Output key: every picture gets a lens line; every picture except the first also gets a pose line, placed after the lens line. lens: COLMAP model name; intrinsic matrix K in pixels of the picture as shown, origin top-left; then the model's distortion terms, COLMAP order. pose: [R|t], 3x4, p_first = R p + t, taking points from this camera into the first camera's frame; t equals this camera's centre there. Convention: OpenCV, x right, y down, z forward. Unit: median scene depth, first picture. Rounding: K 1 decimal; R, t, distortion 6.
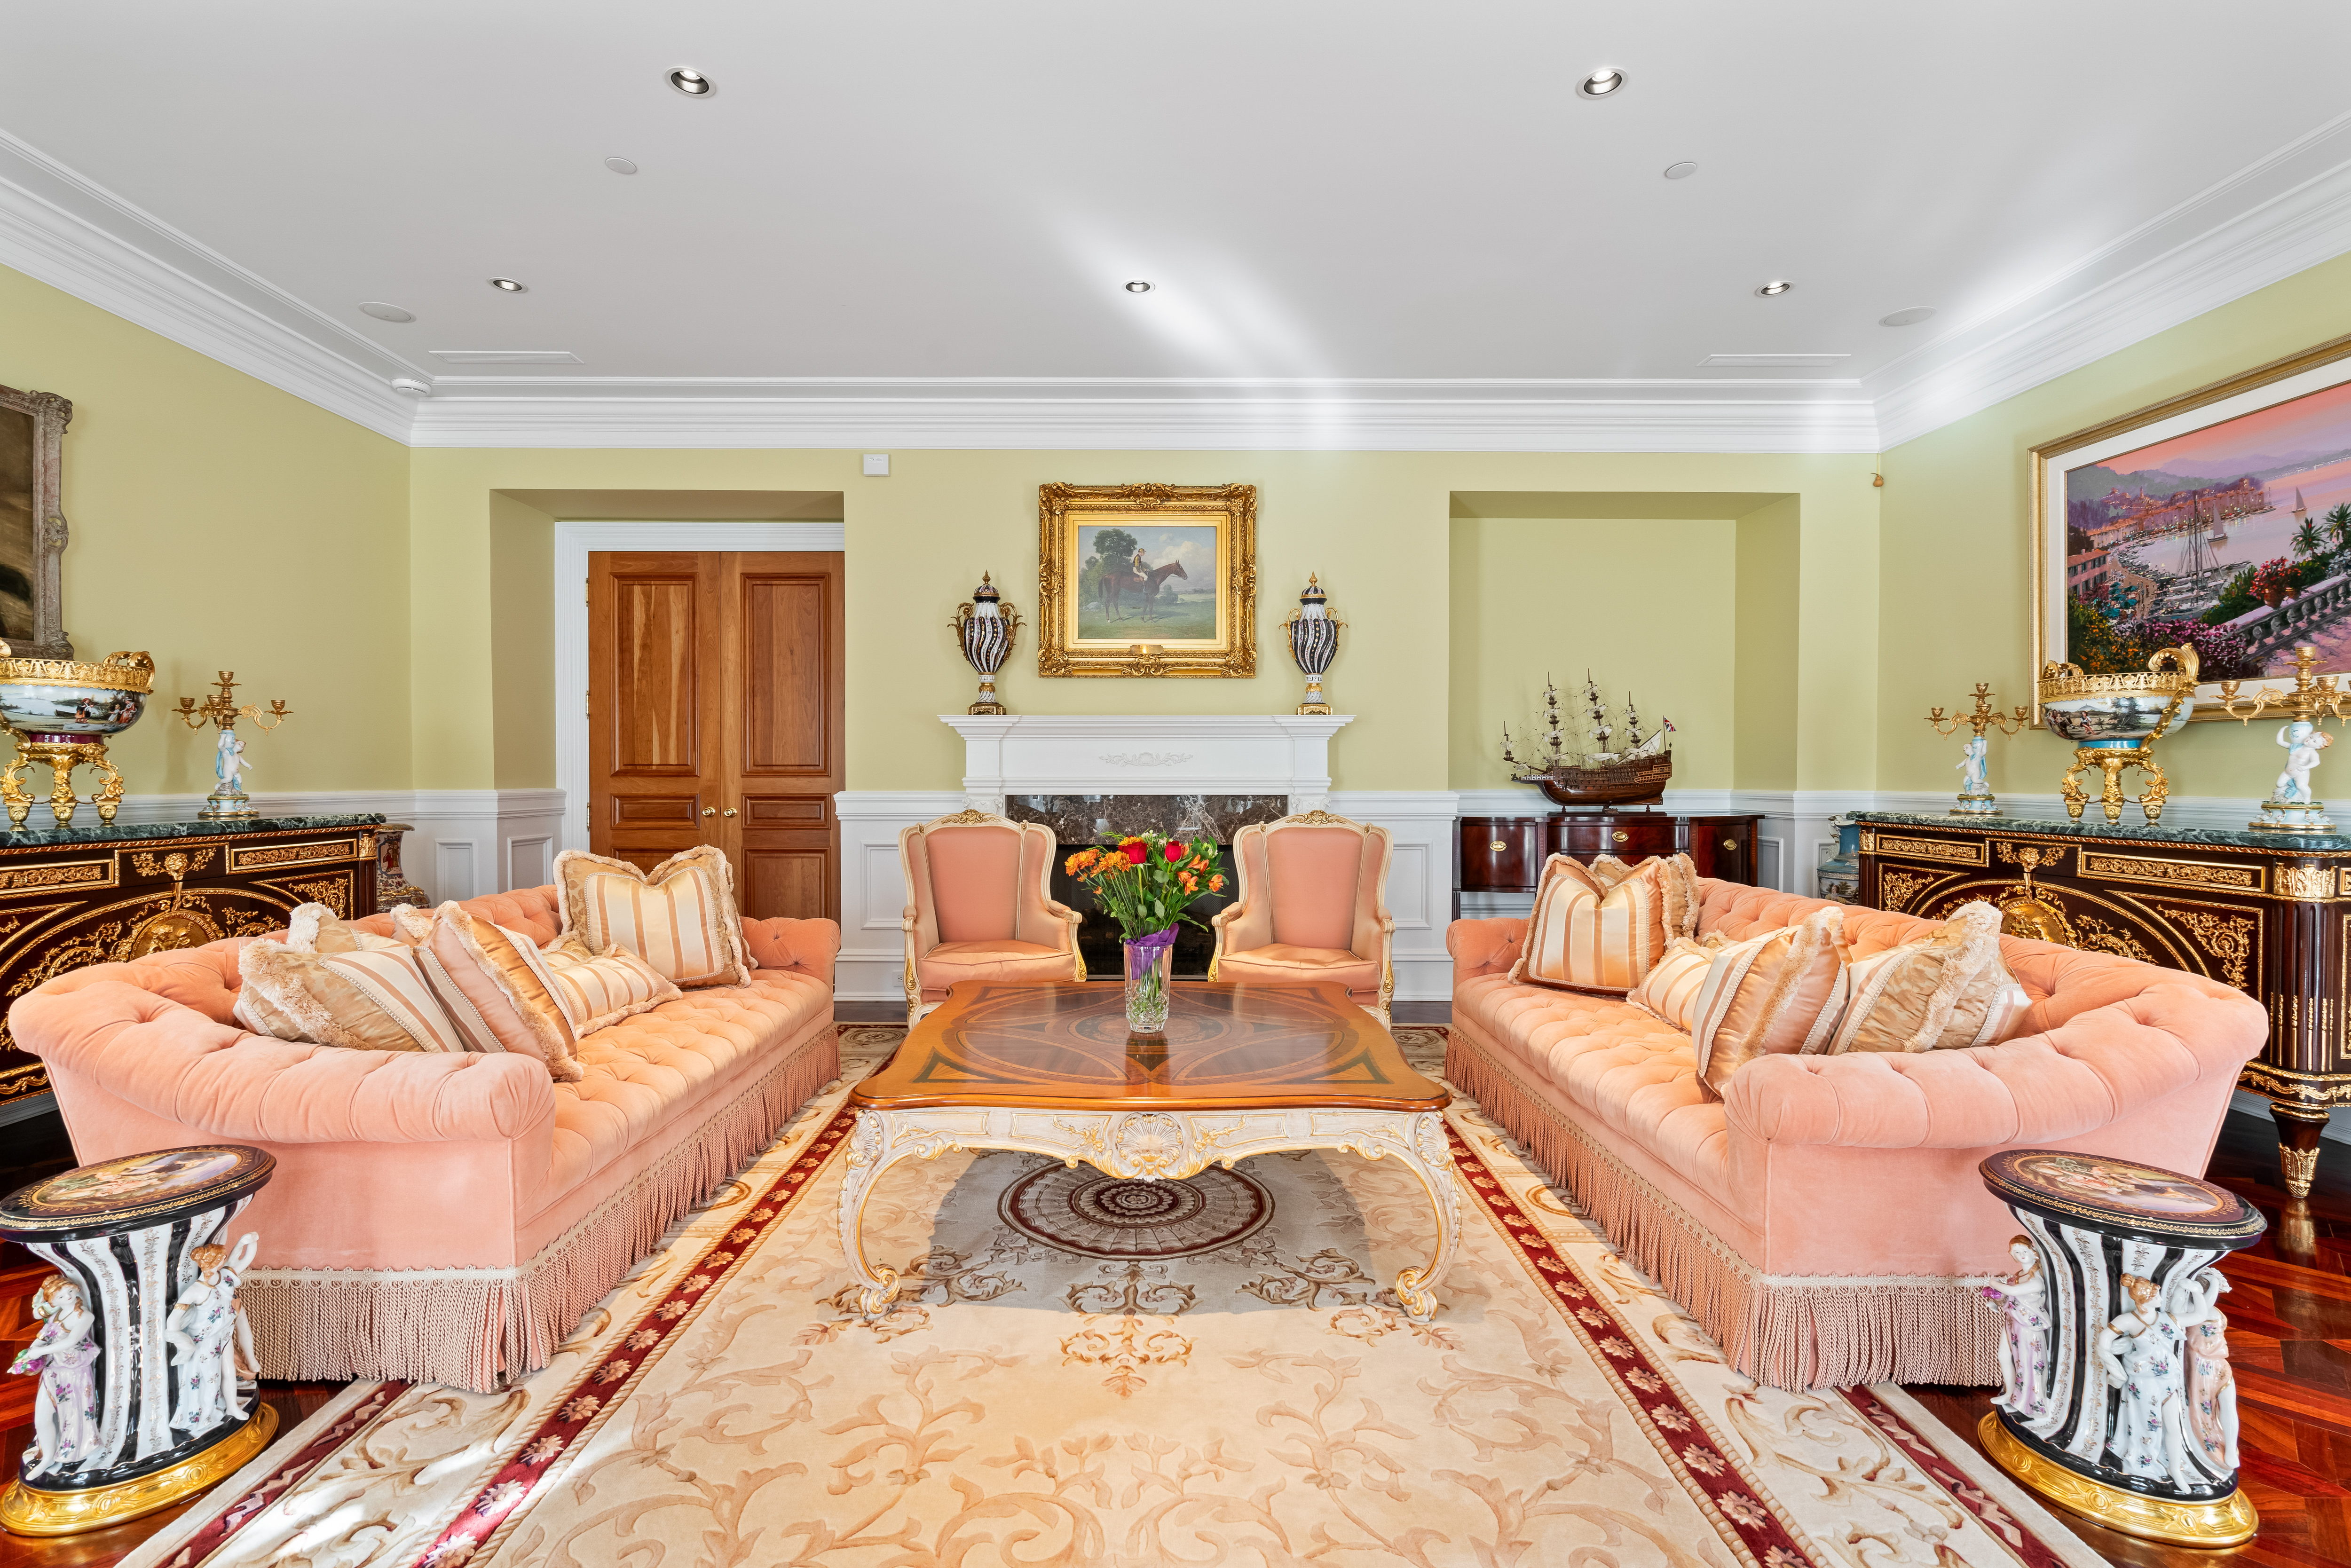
lens RADIAL K [[1061.2, 0, 1175.5], [0, 1061.2, 784.0], [0, 0, 1]] dist [-0.010259, 0.000833]
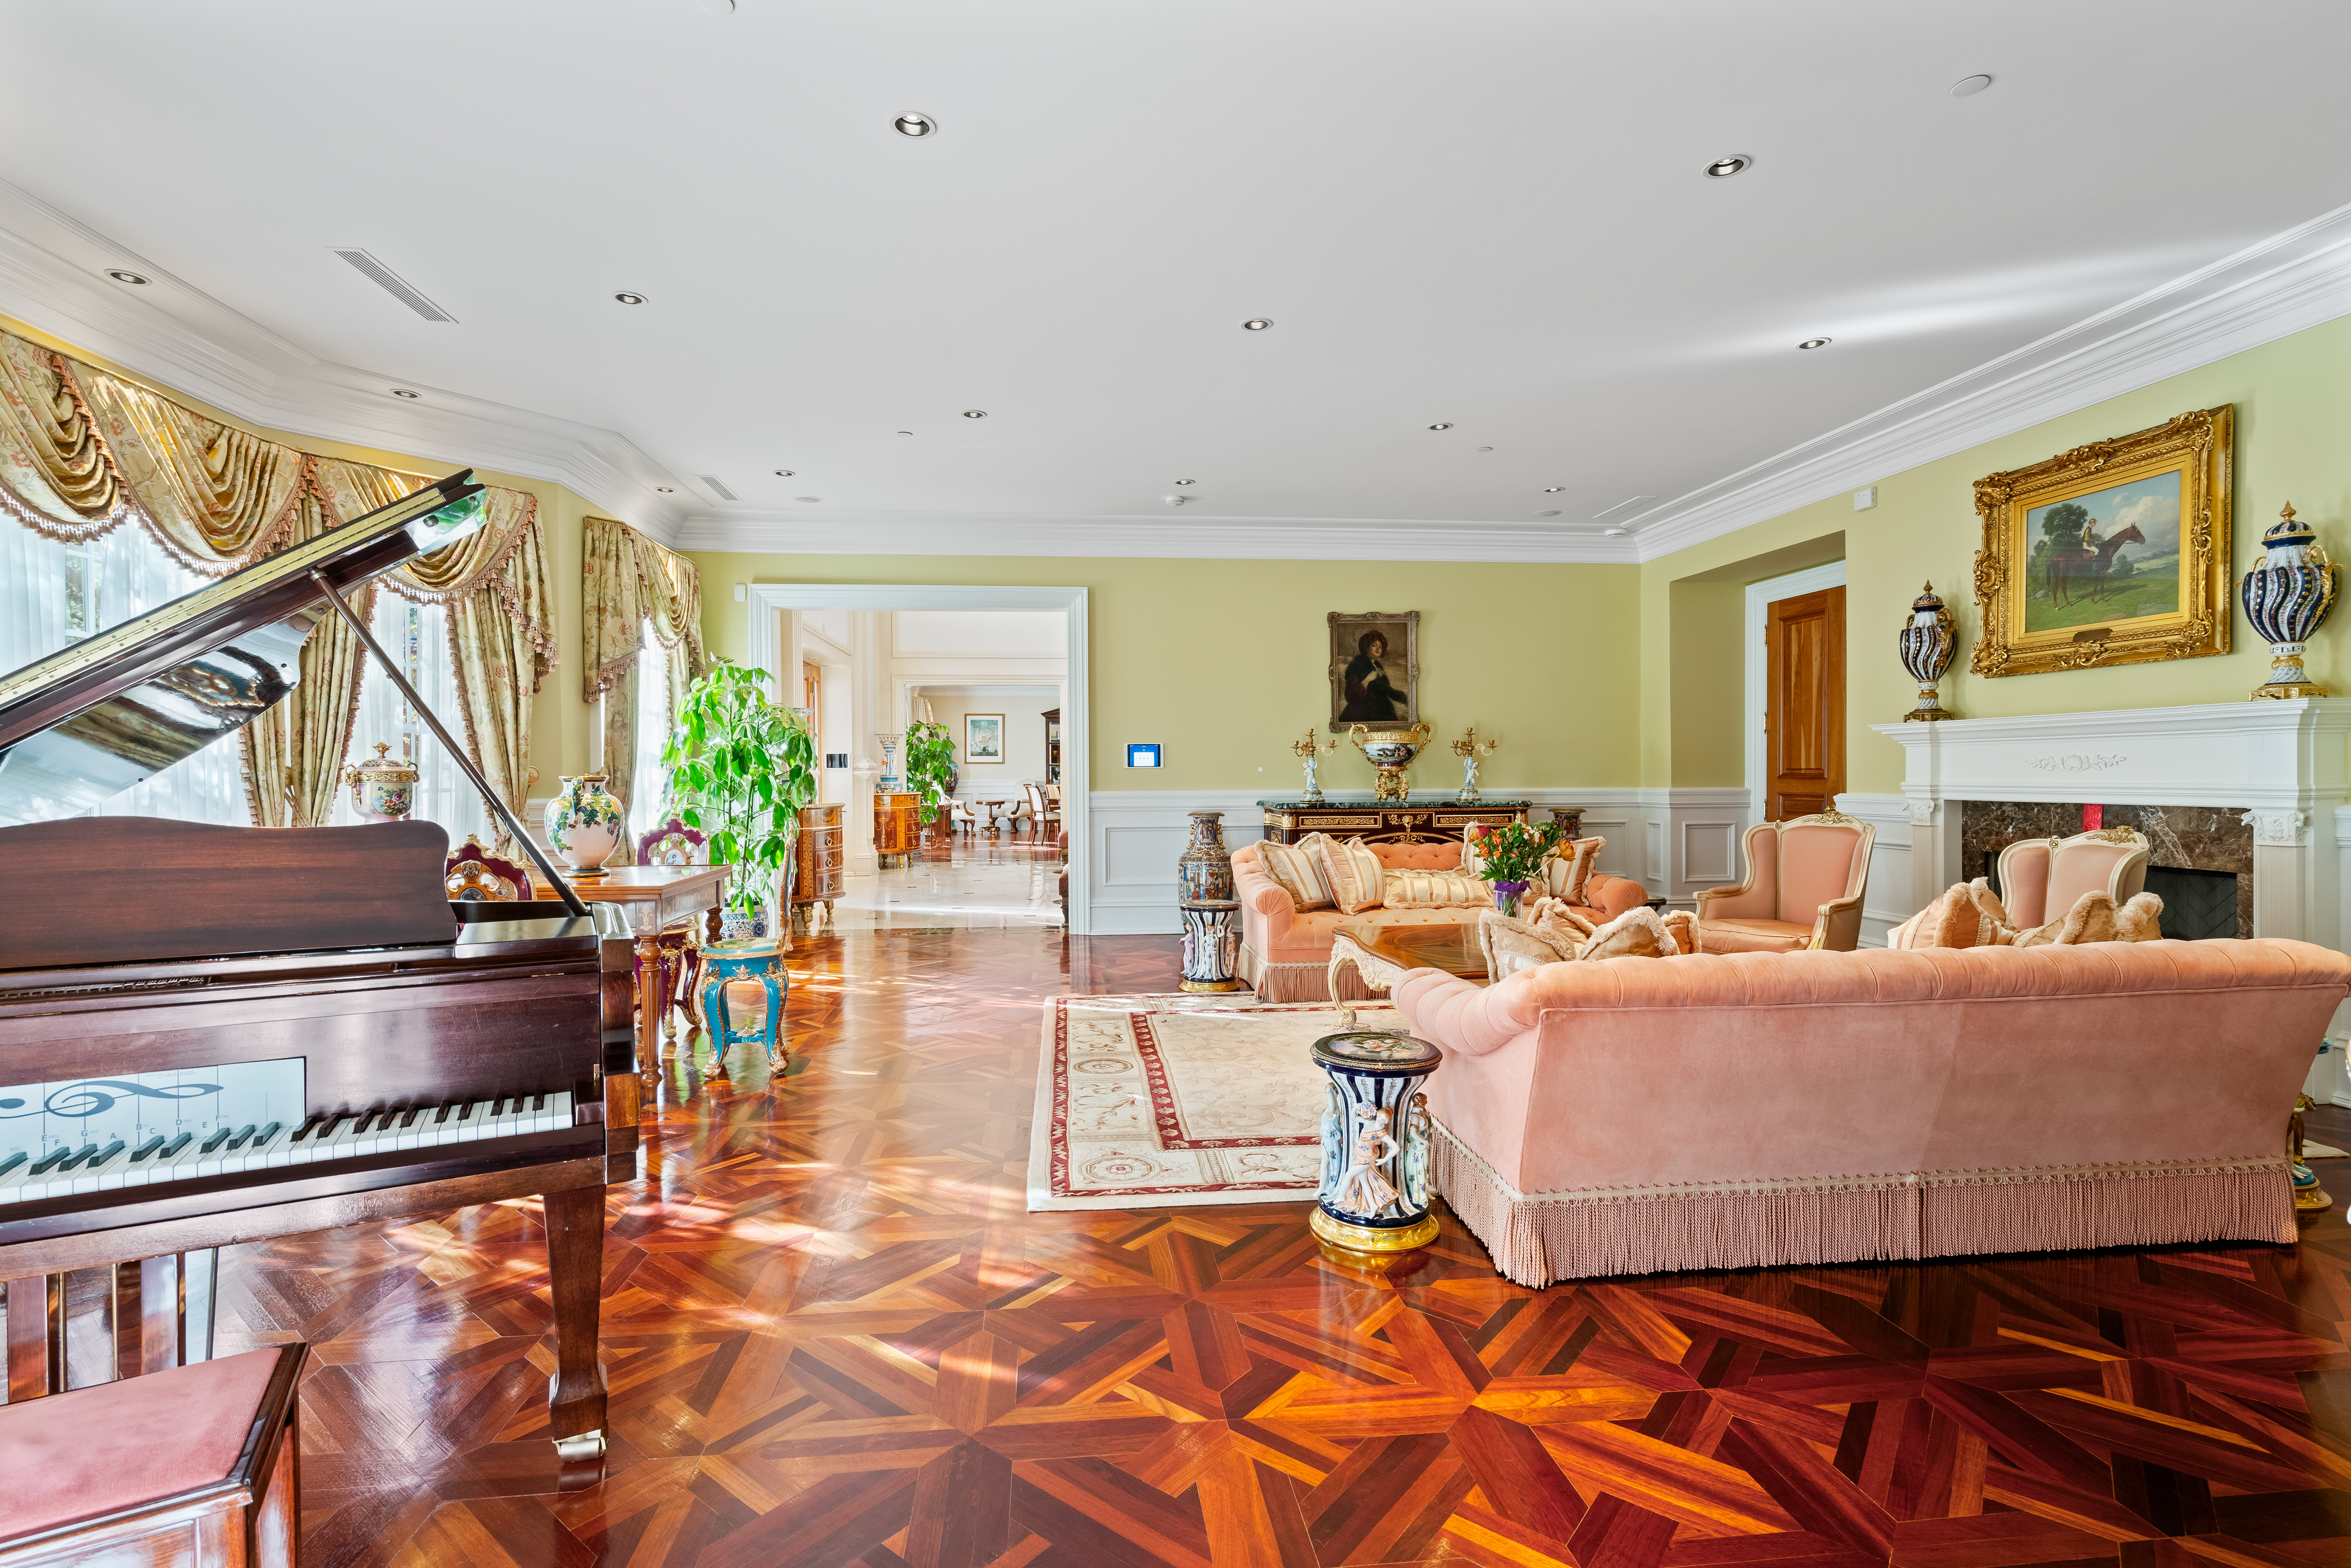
lens RADIAL K [[1082.5, 0, 1175.5], [0, 1082.5, 784.0], [0, 0, 1]] dist [0.002851, 0.000601]
pose [[0.106781, 0.008884, -0.994243, 0.777012], [-0.000943, 0.999961, 0.008834, -0.012575], [0.994282, -0.000006, 0.106785, 0.160987]]
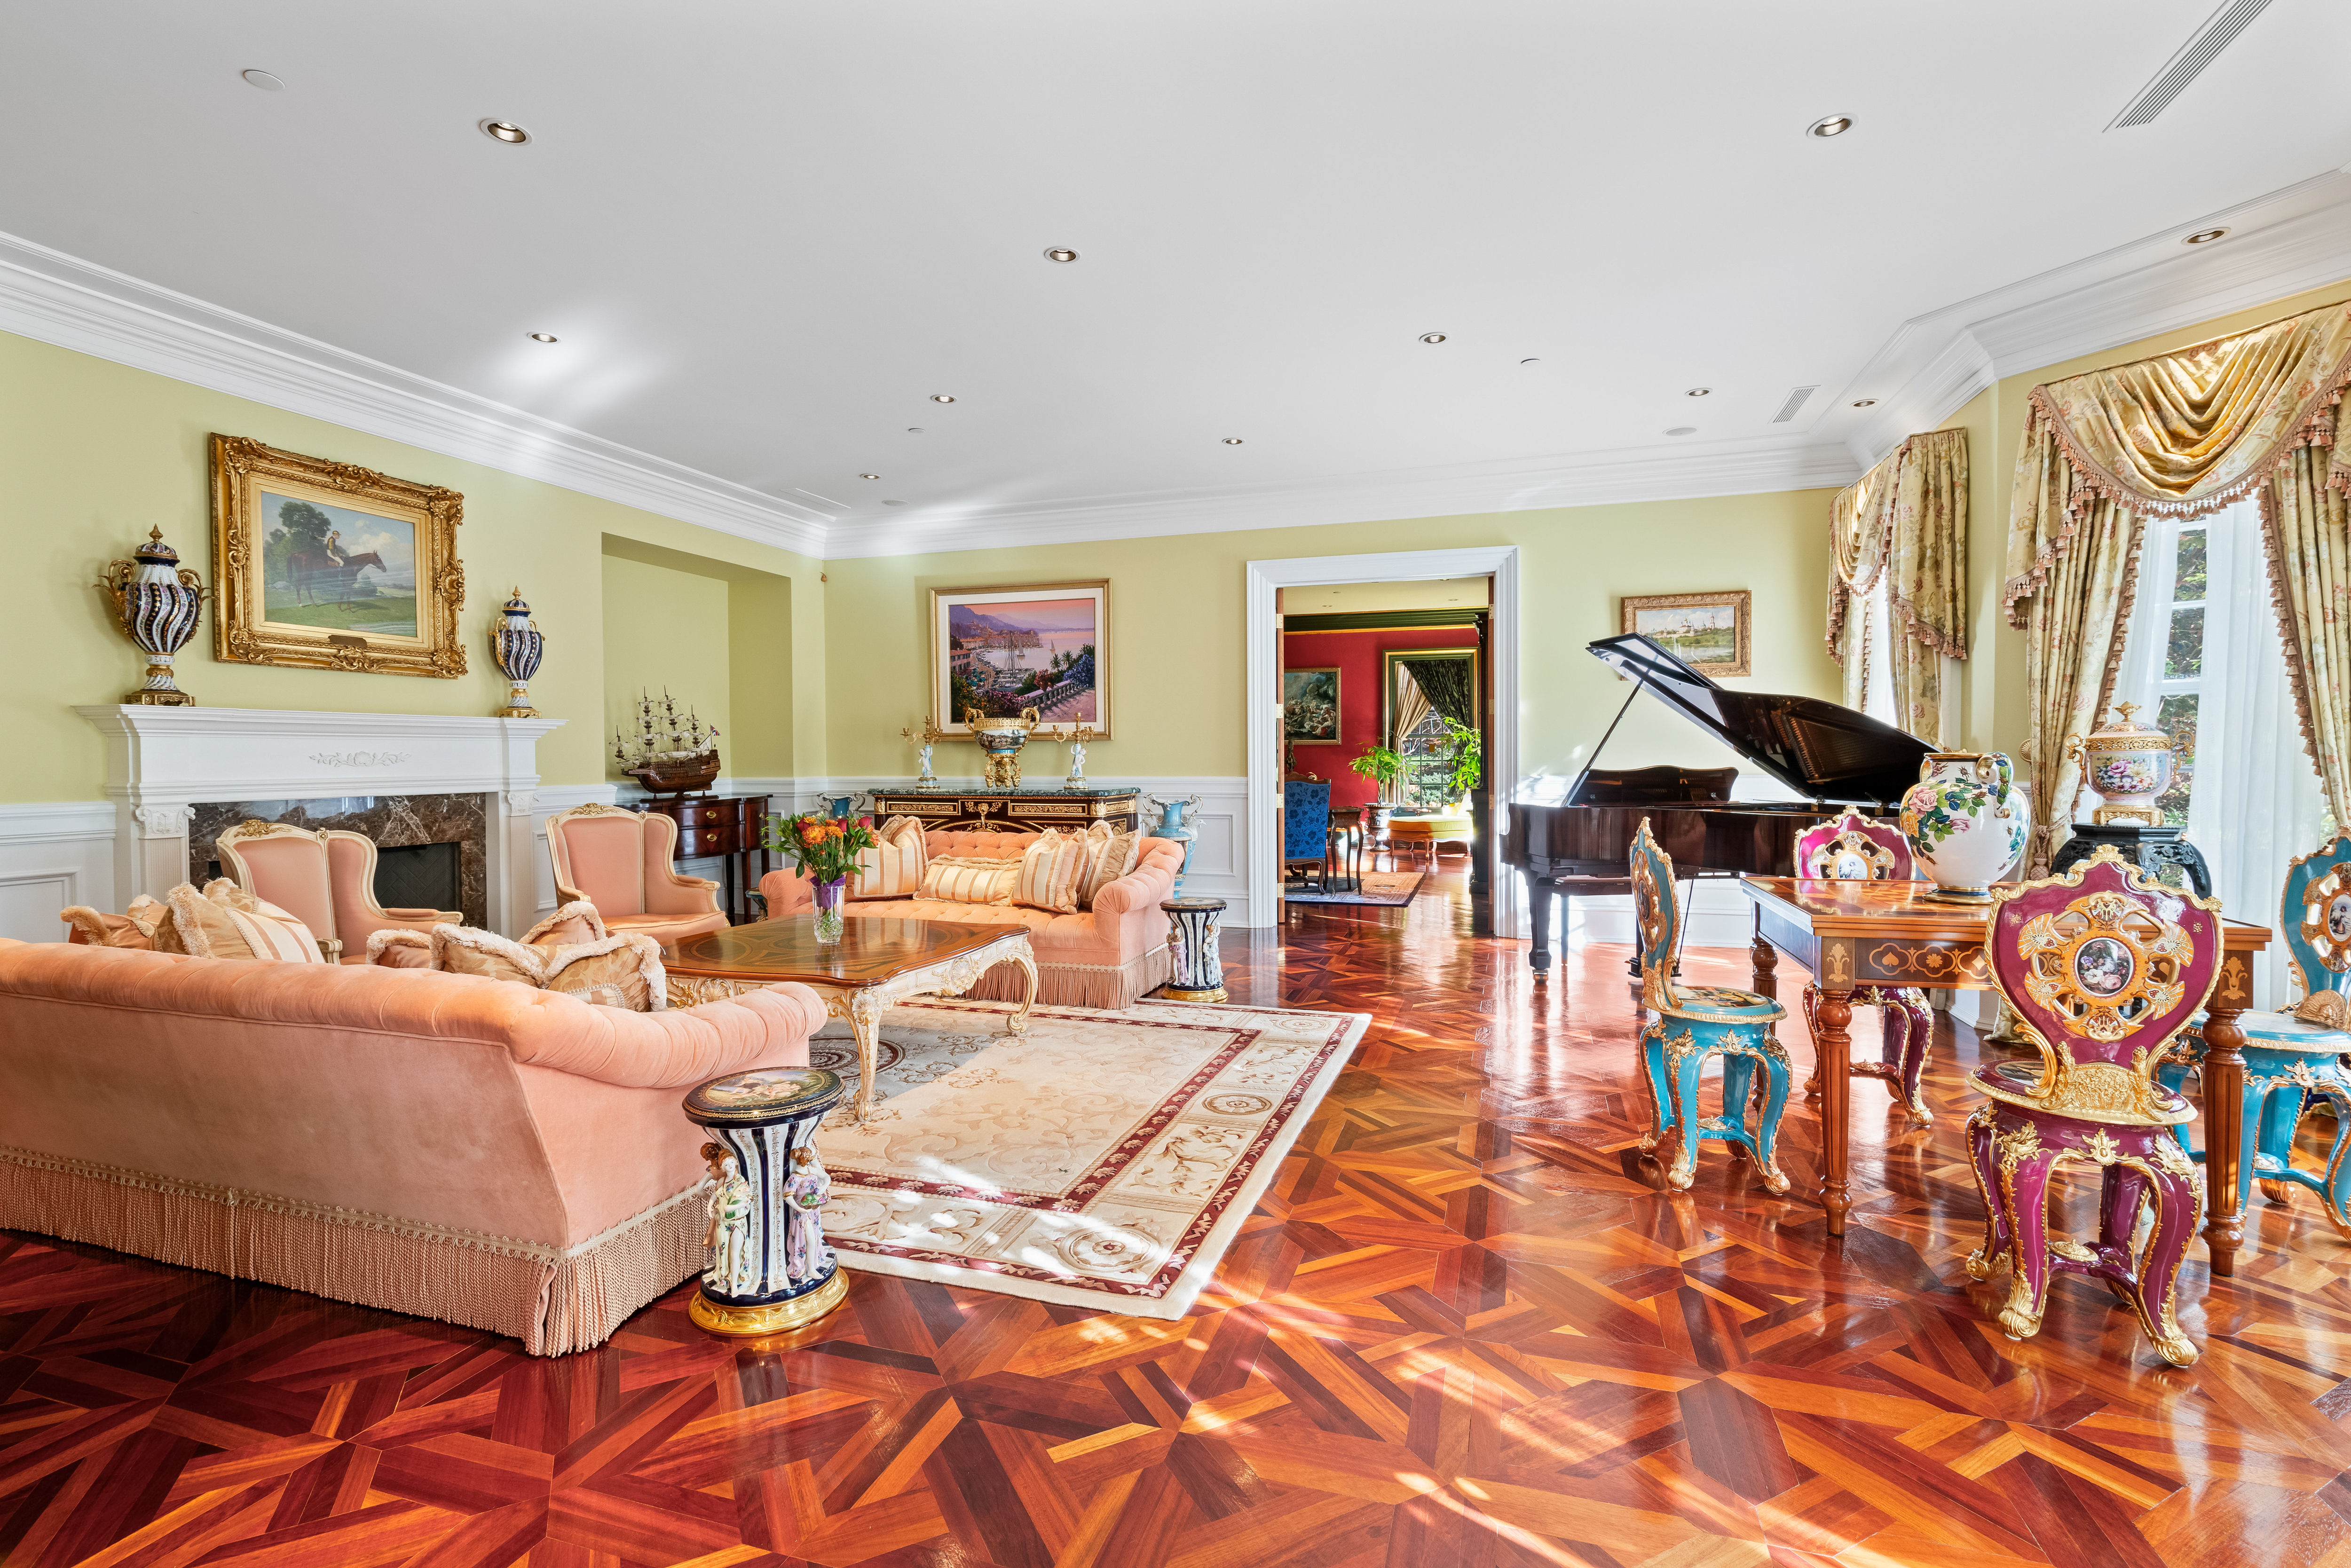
lens RADIAL K [[1061.2, 0, 1175.5], [0, 1061.2, 784.0], [0, 0, 1]] dist [-0.010259, 0.000833]
pose [[0.312429, -0.027801, 0.949534, -0.686641], [0.012892, 0.999604, 0.025026, -0.015074], [-0.949854, 0.004423, 0.312664, 0.018511]]
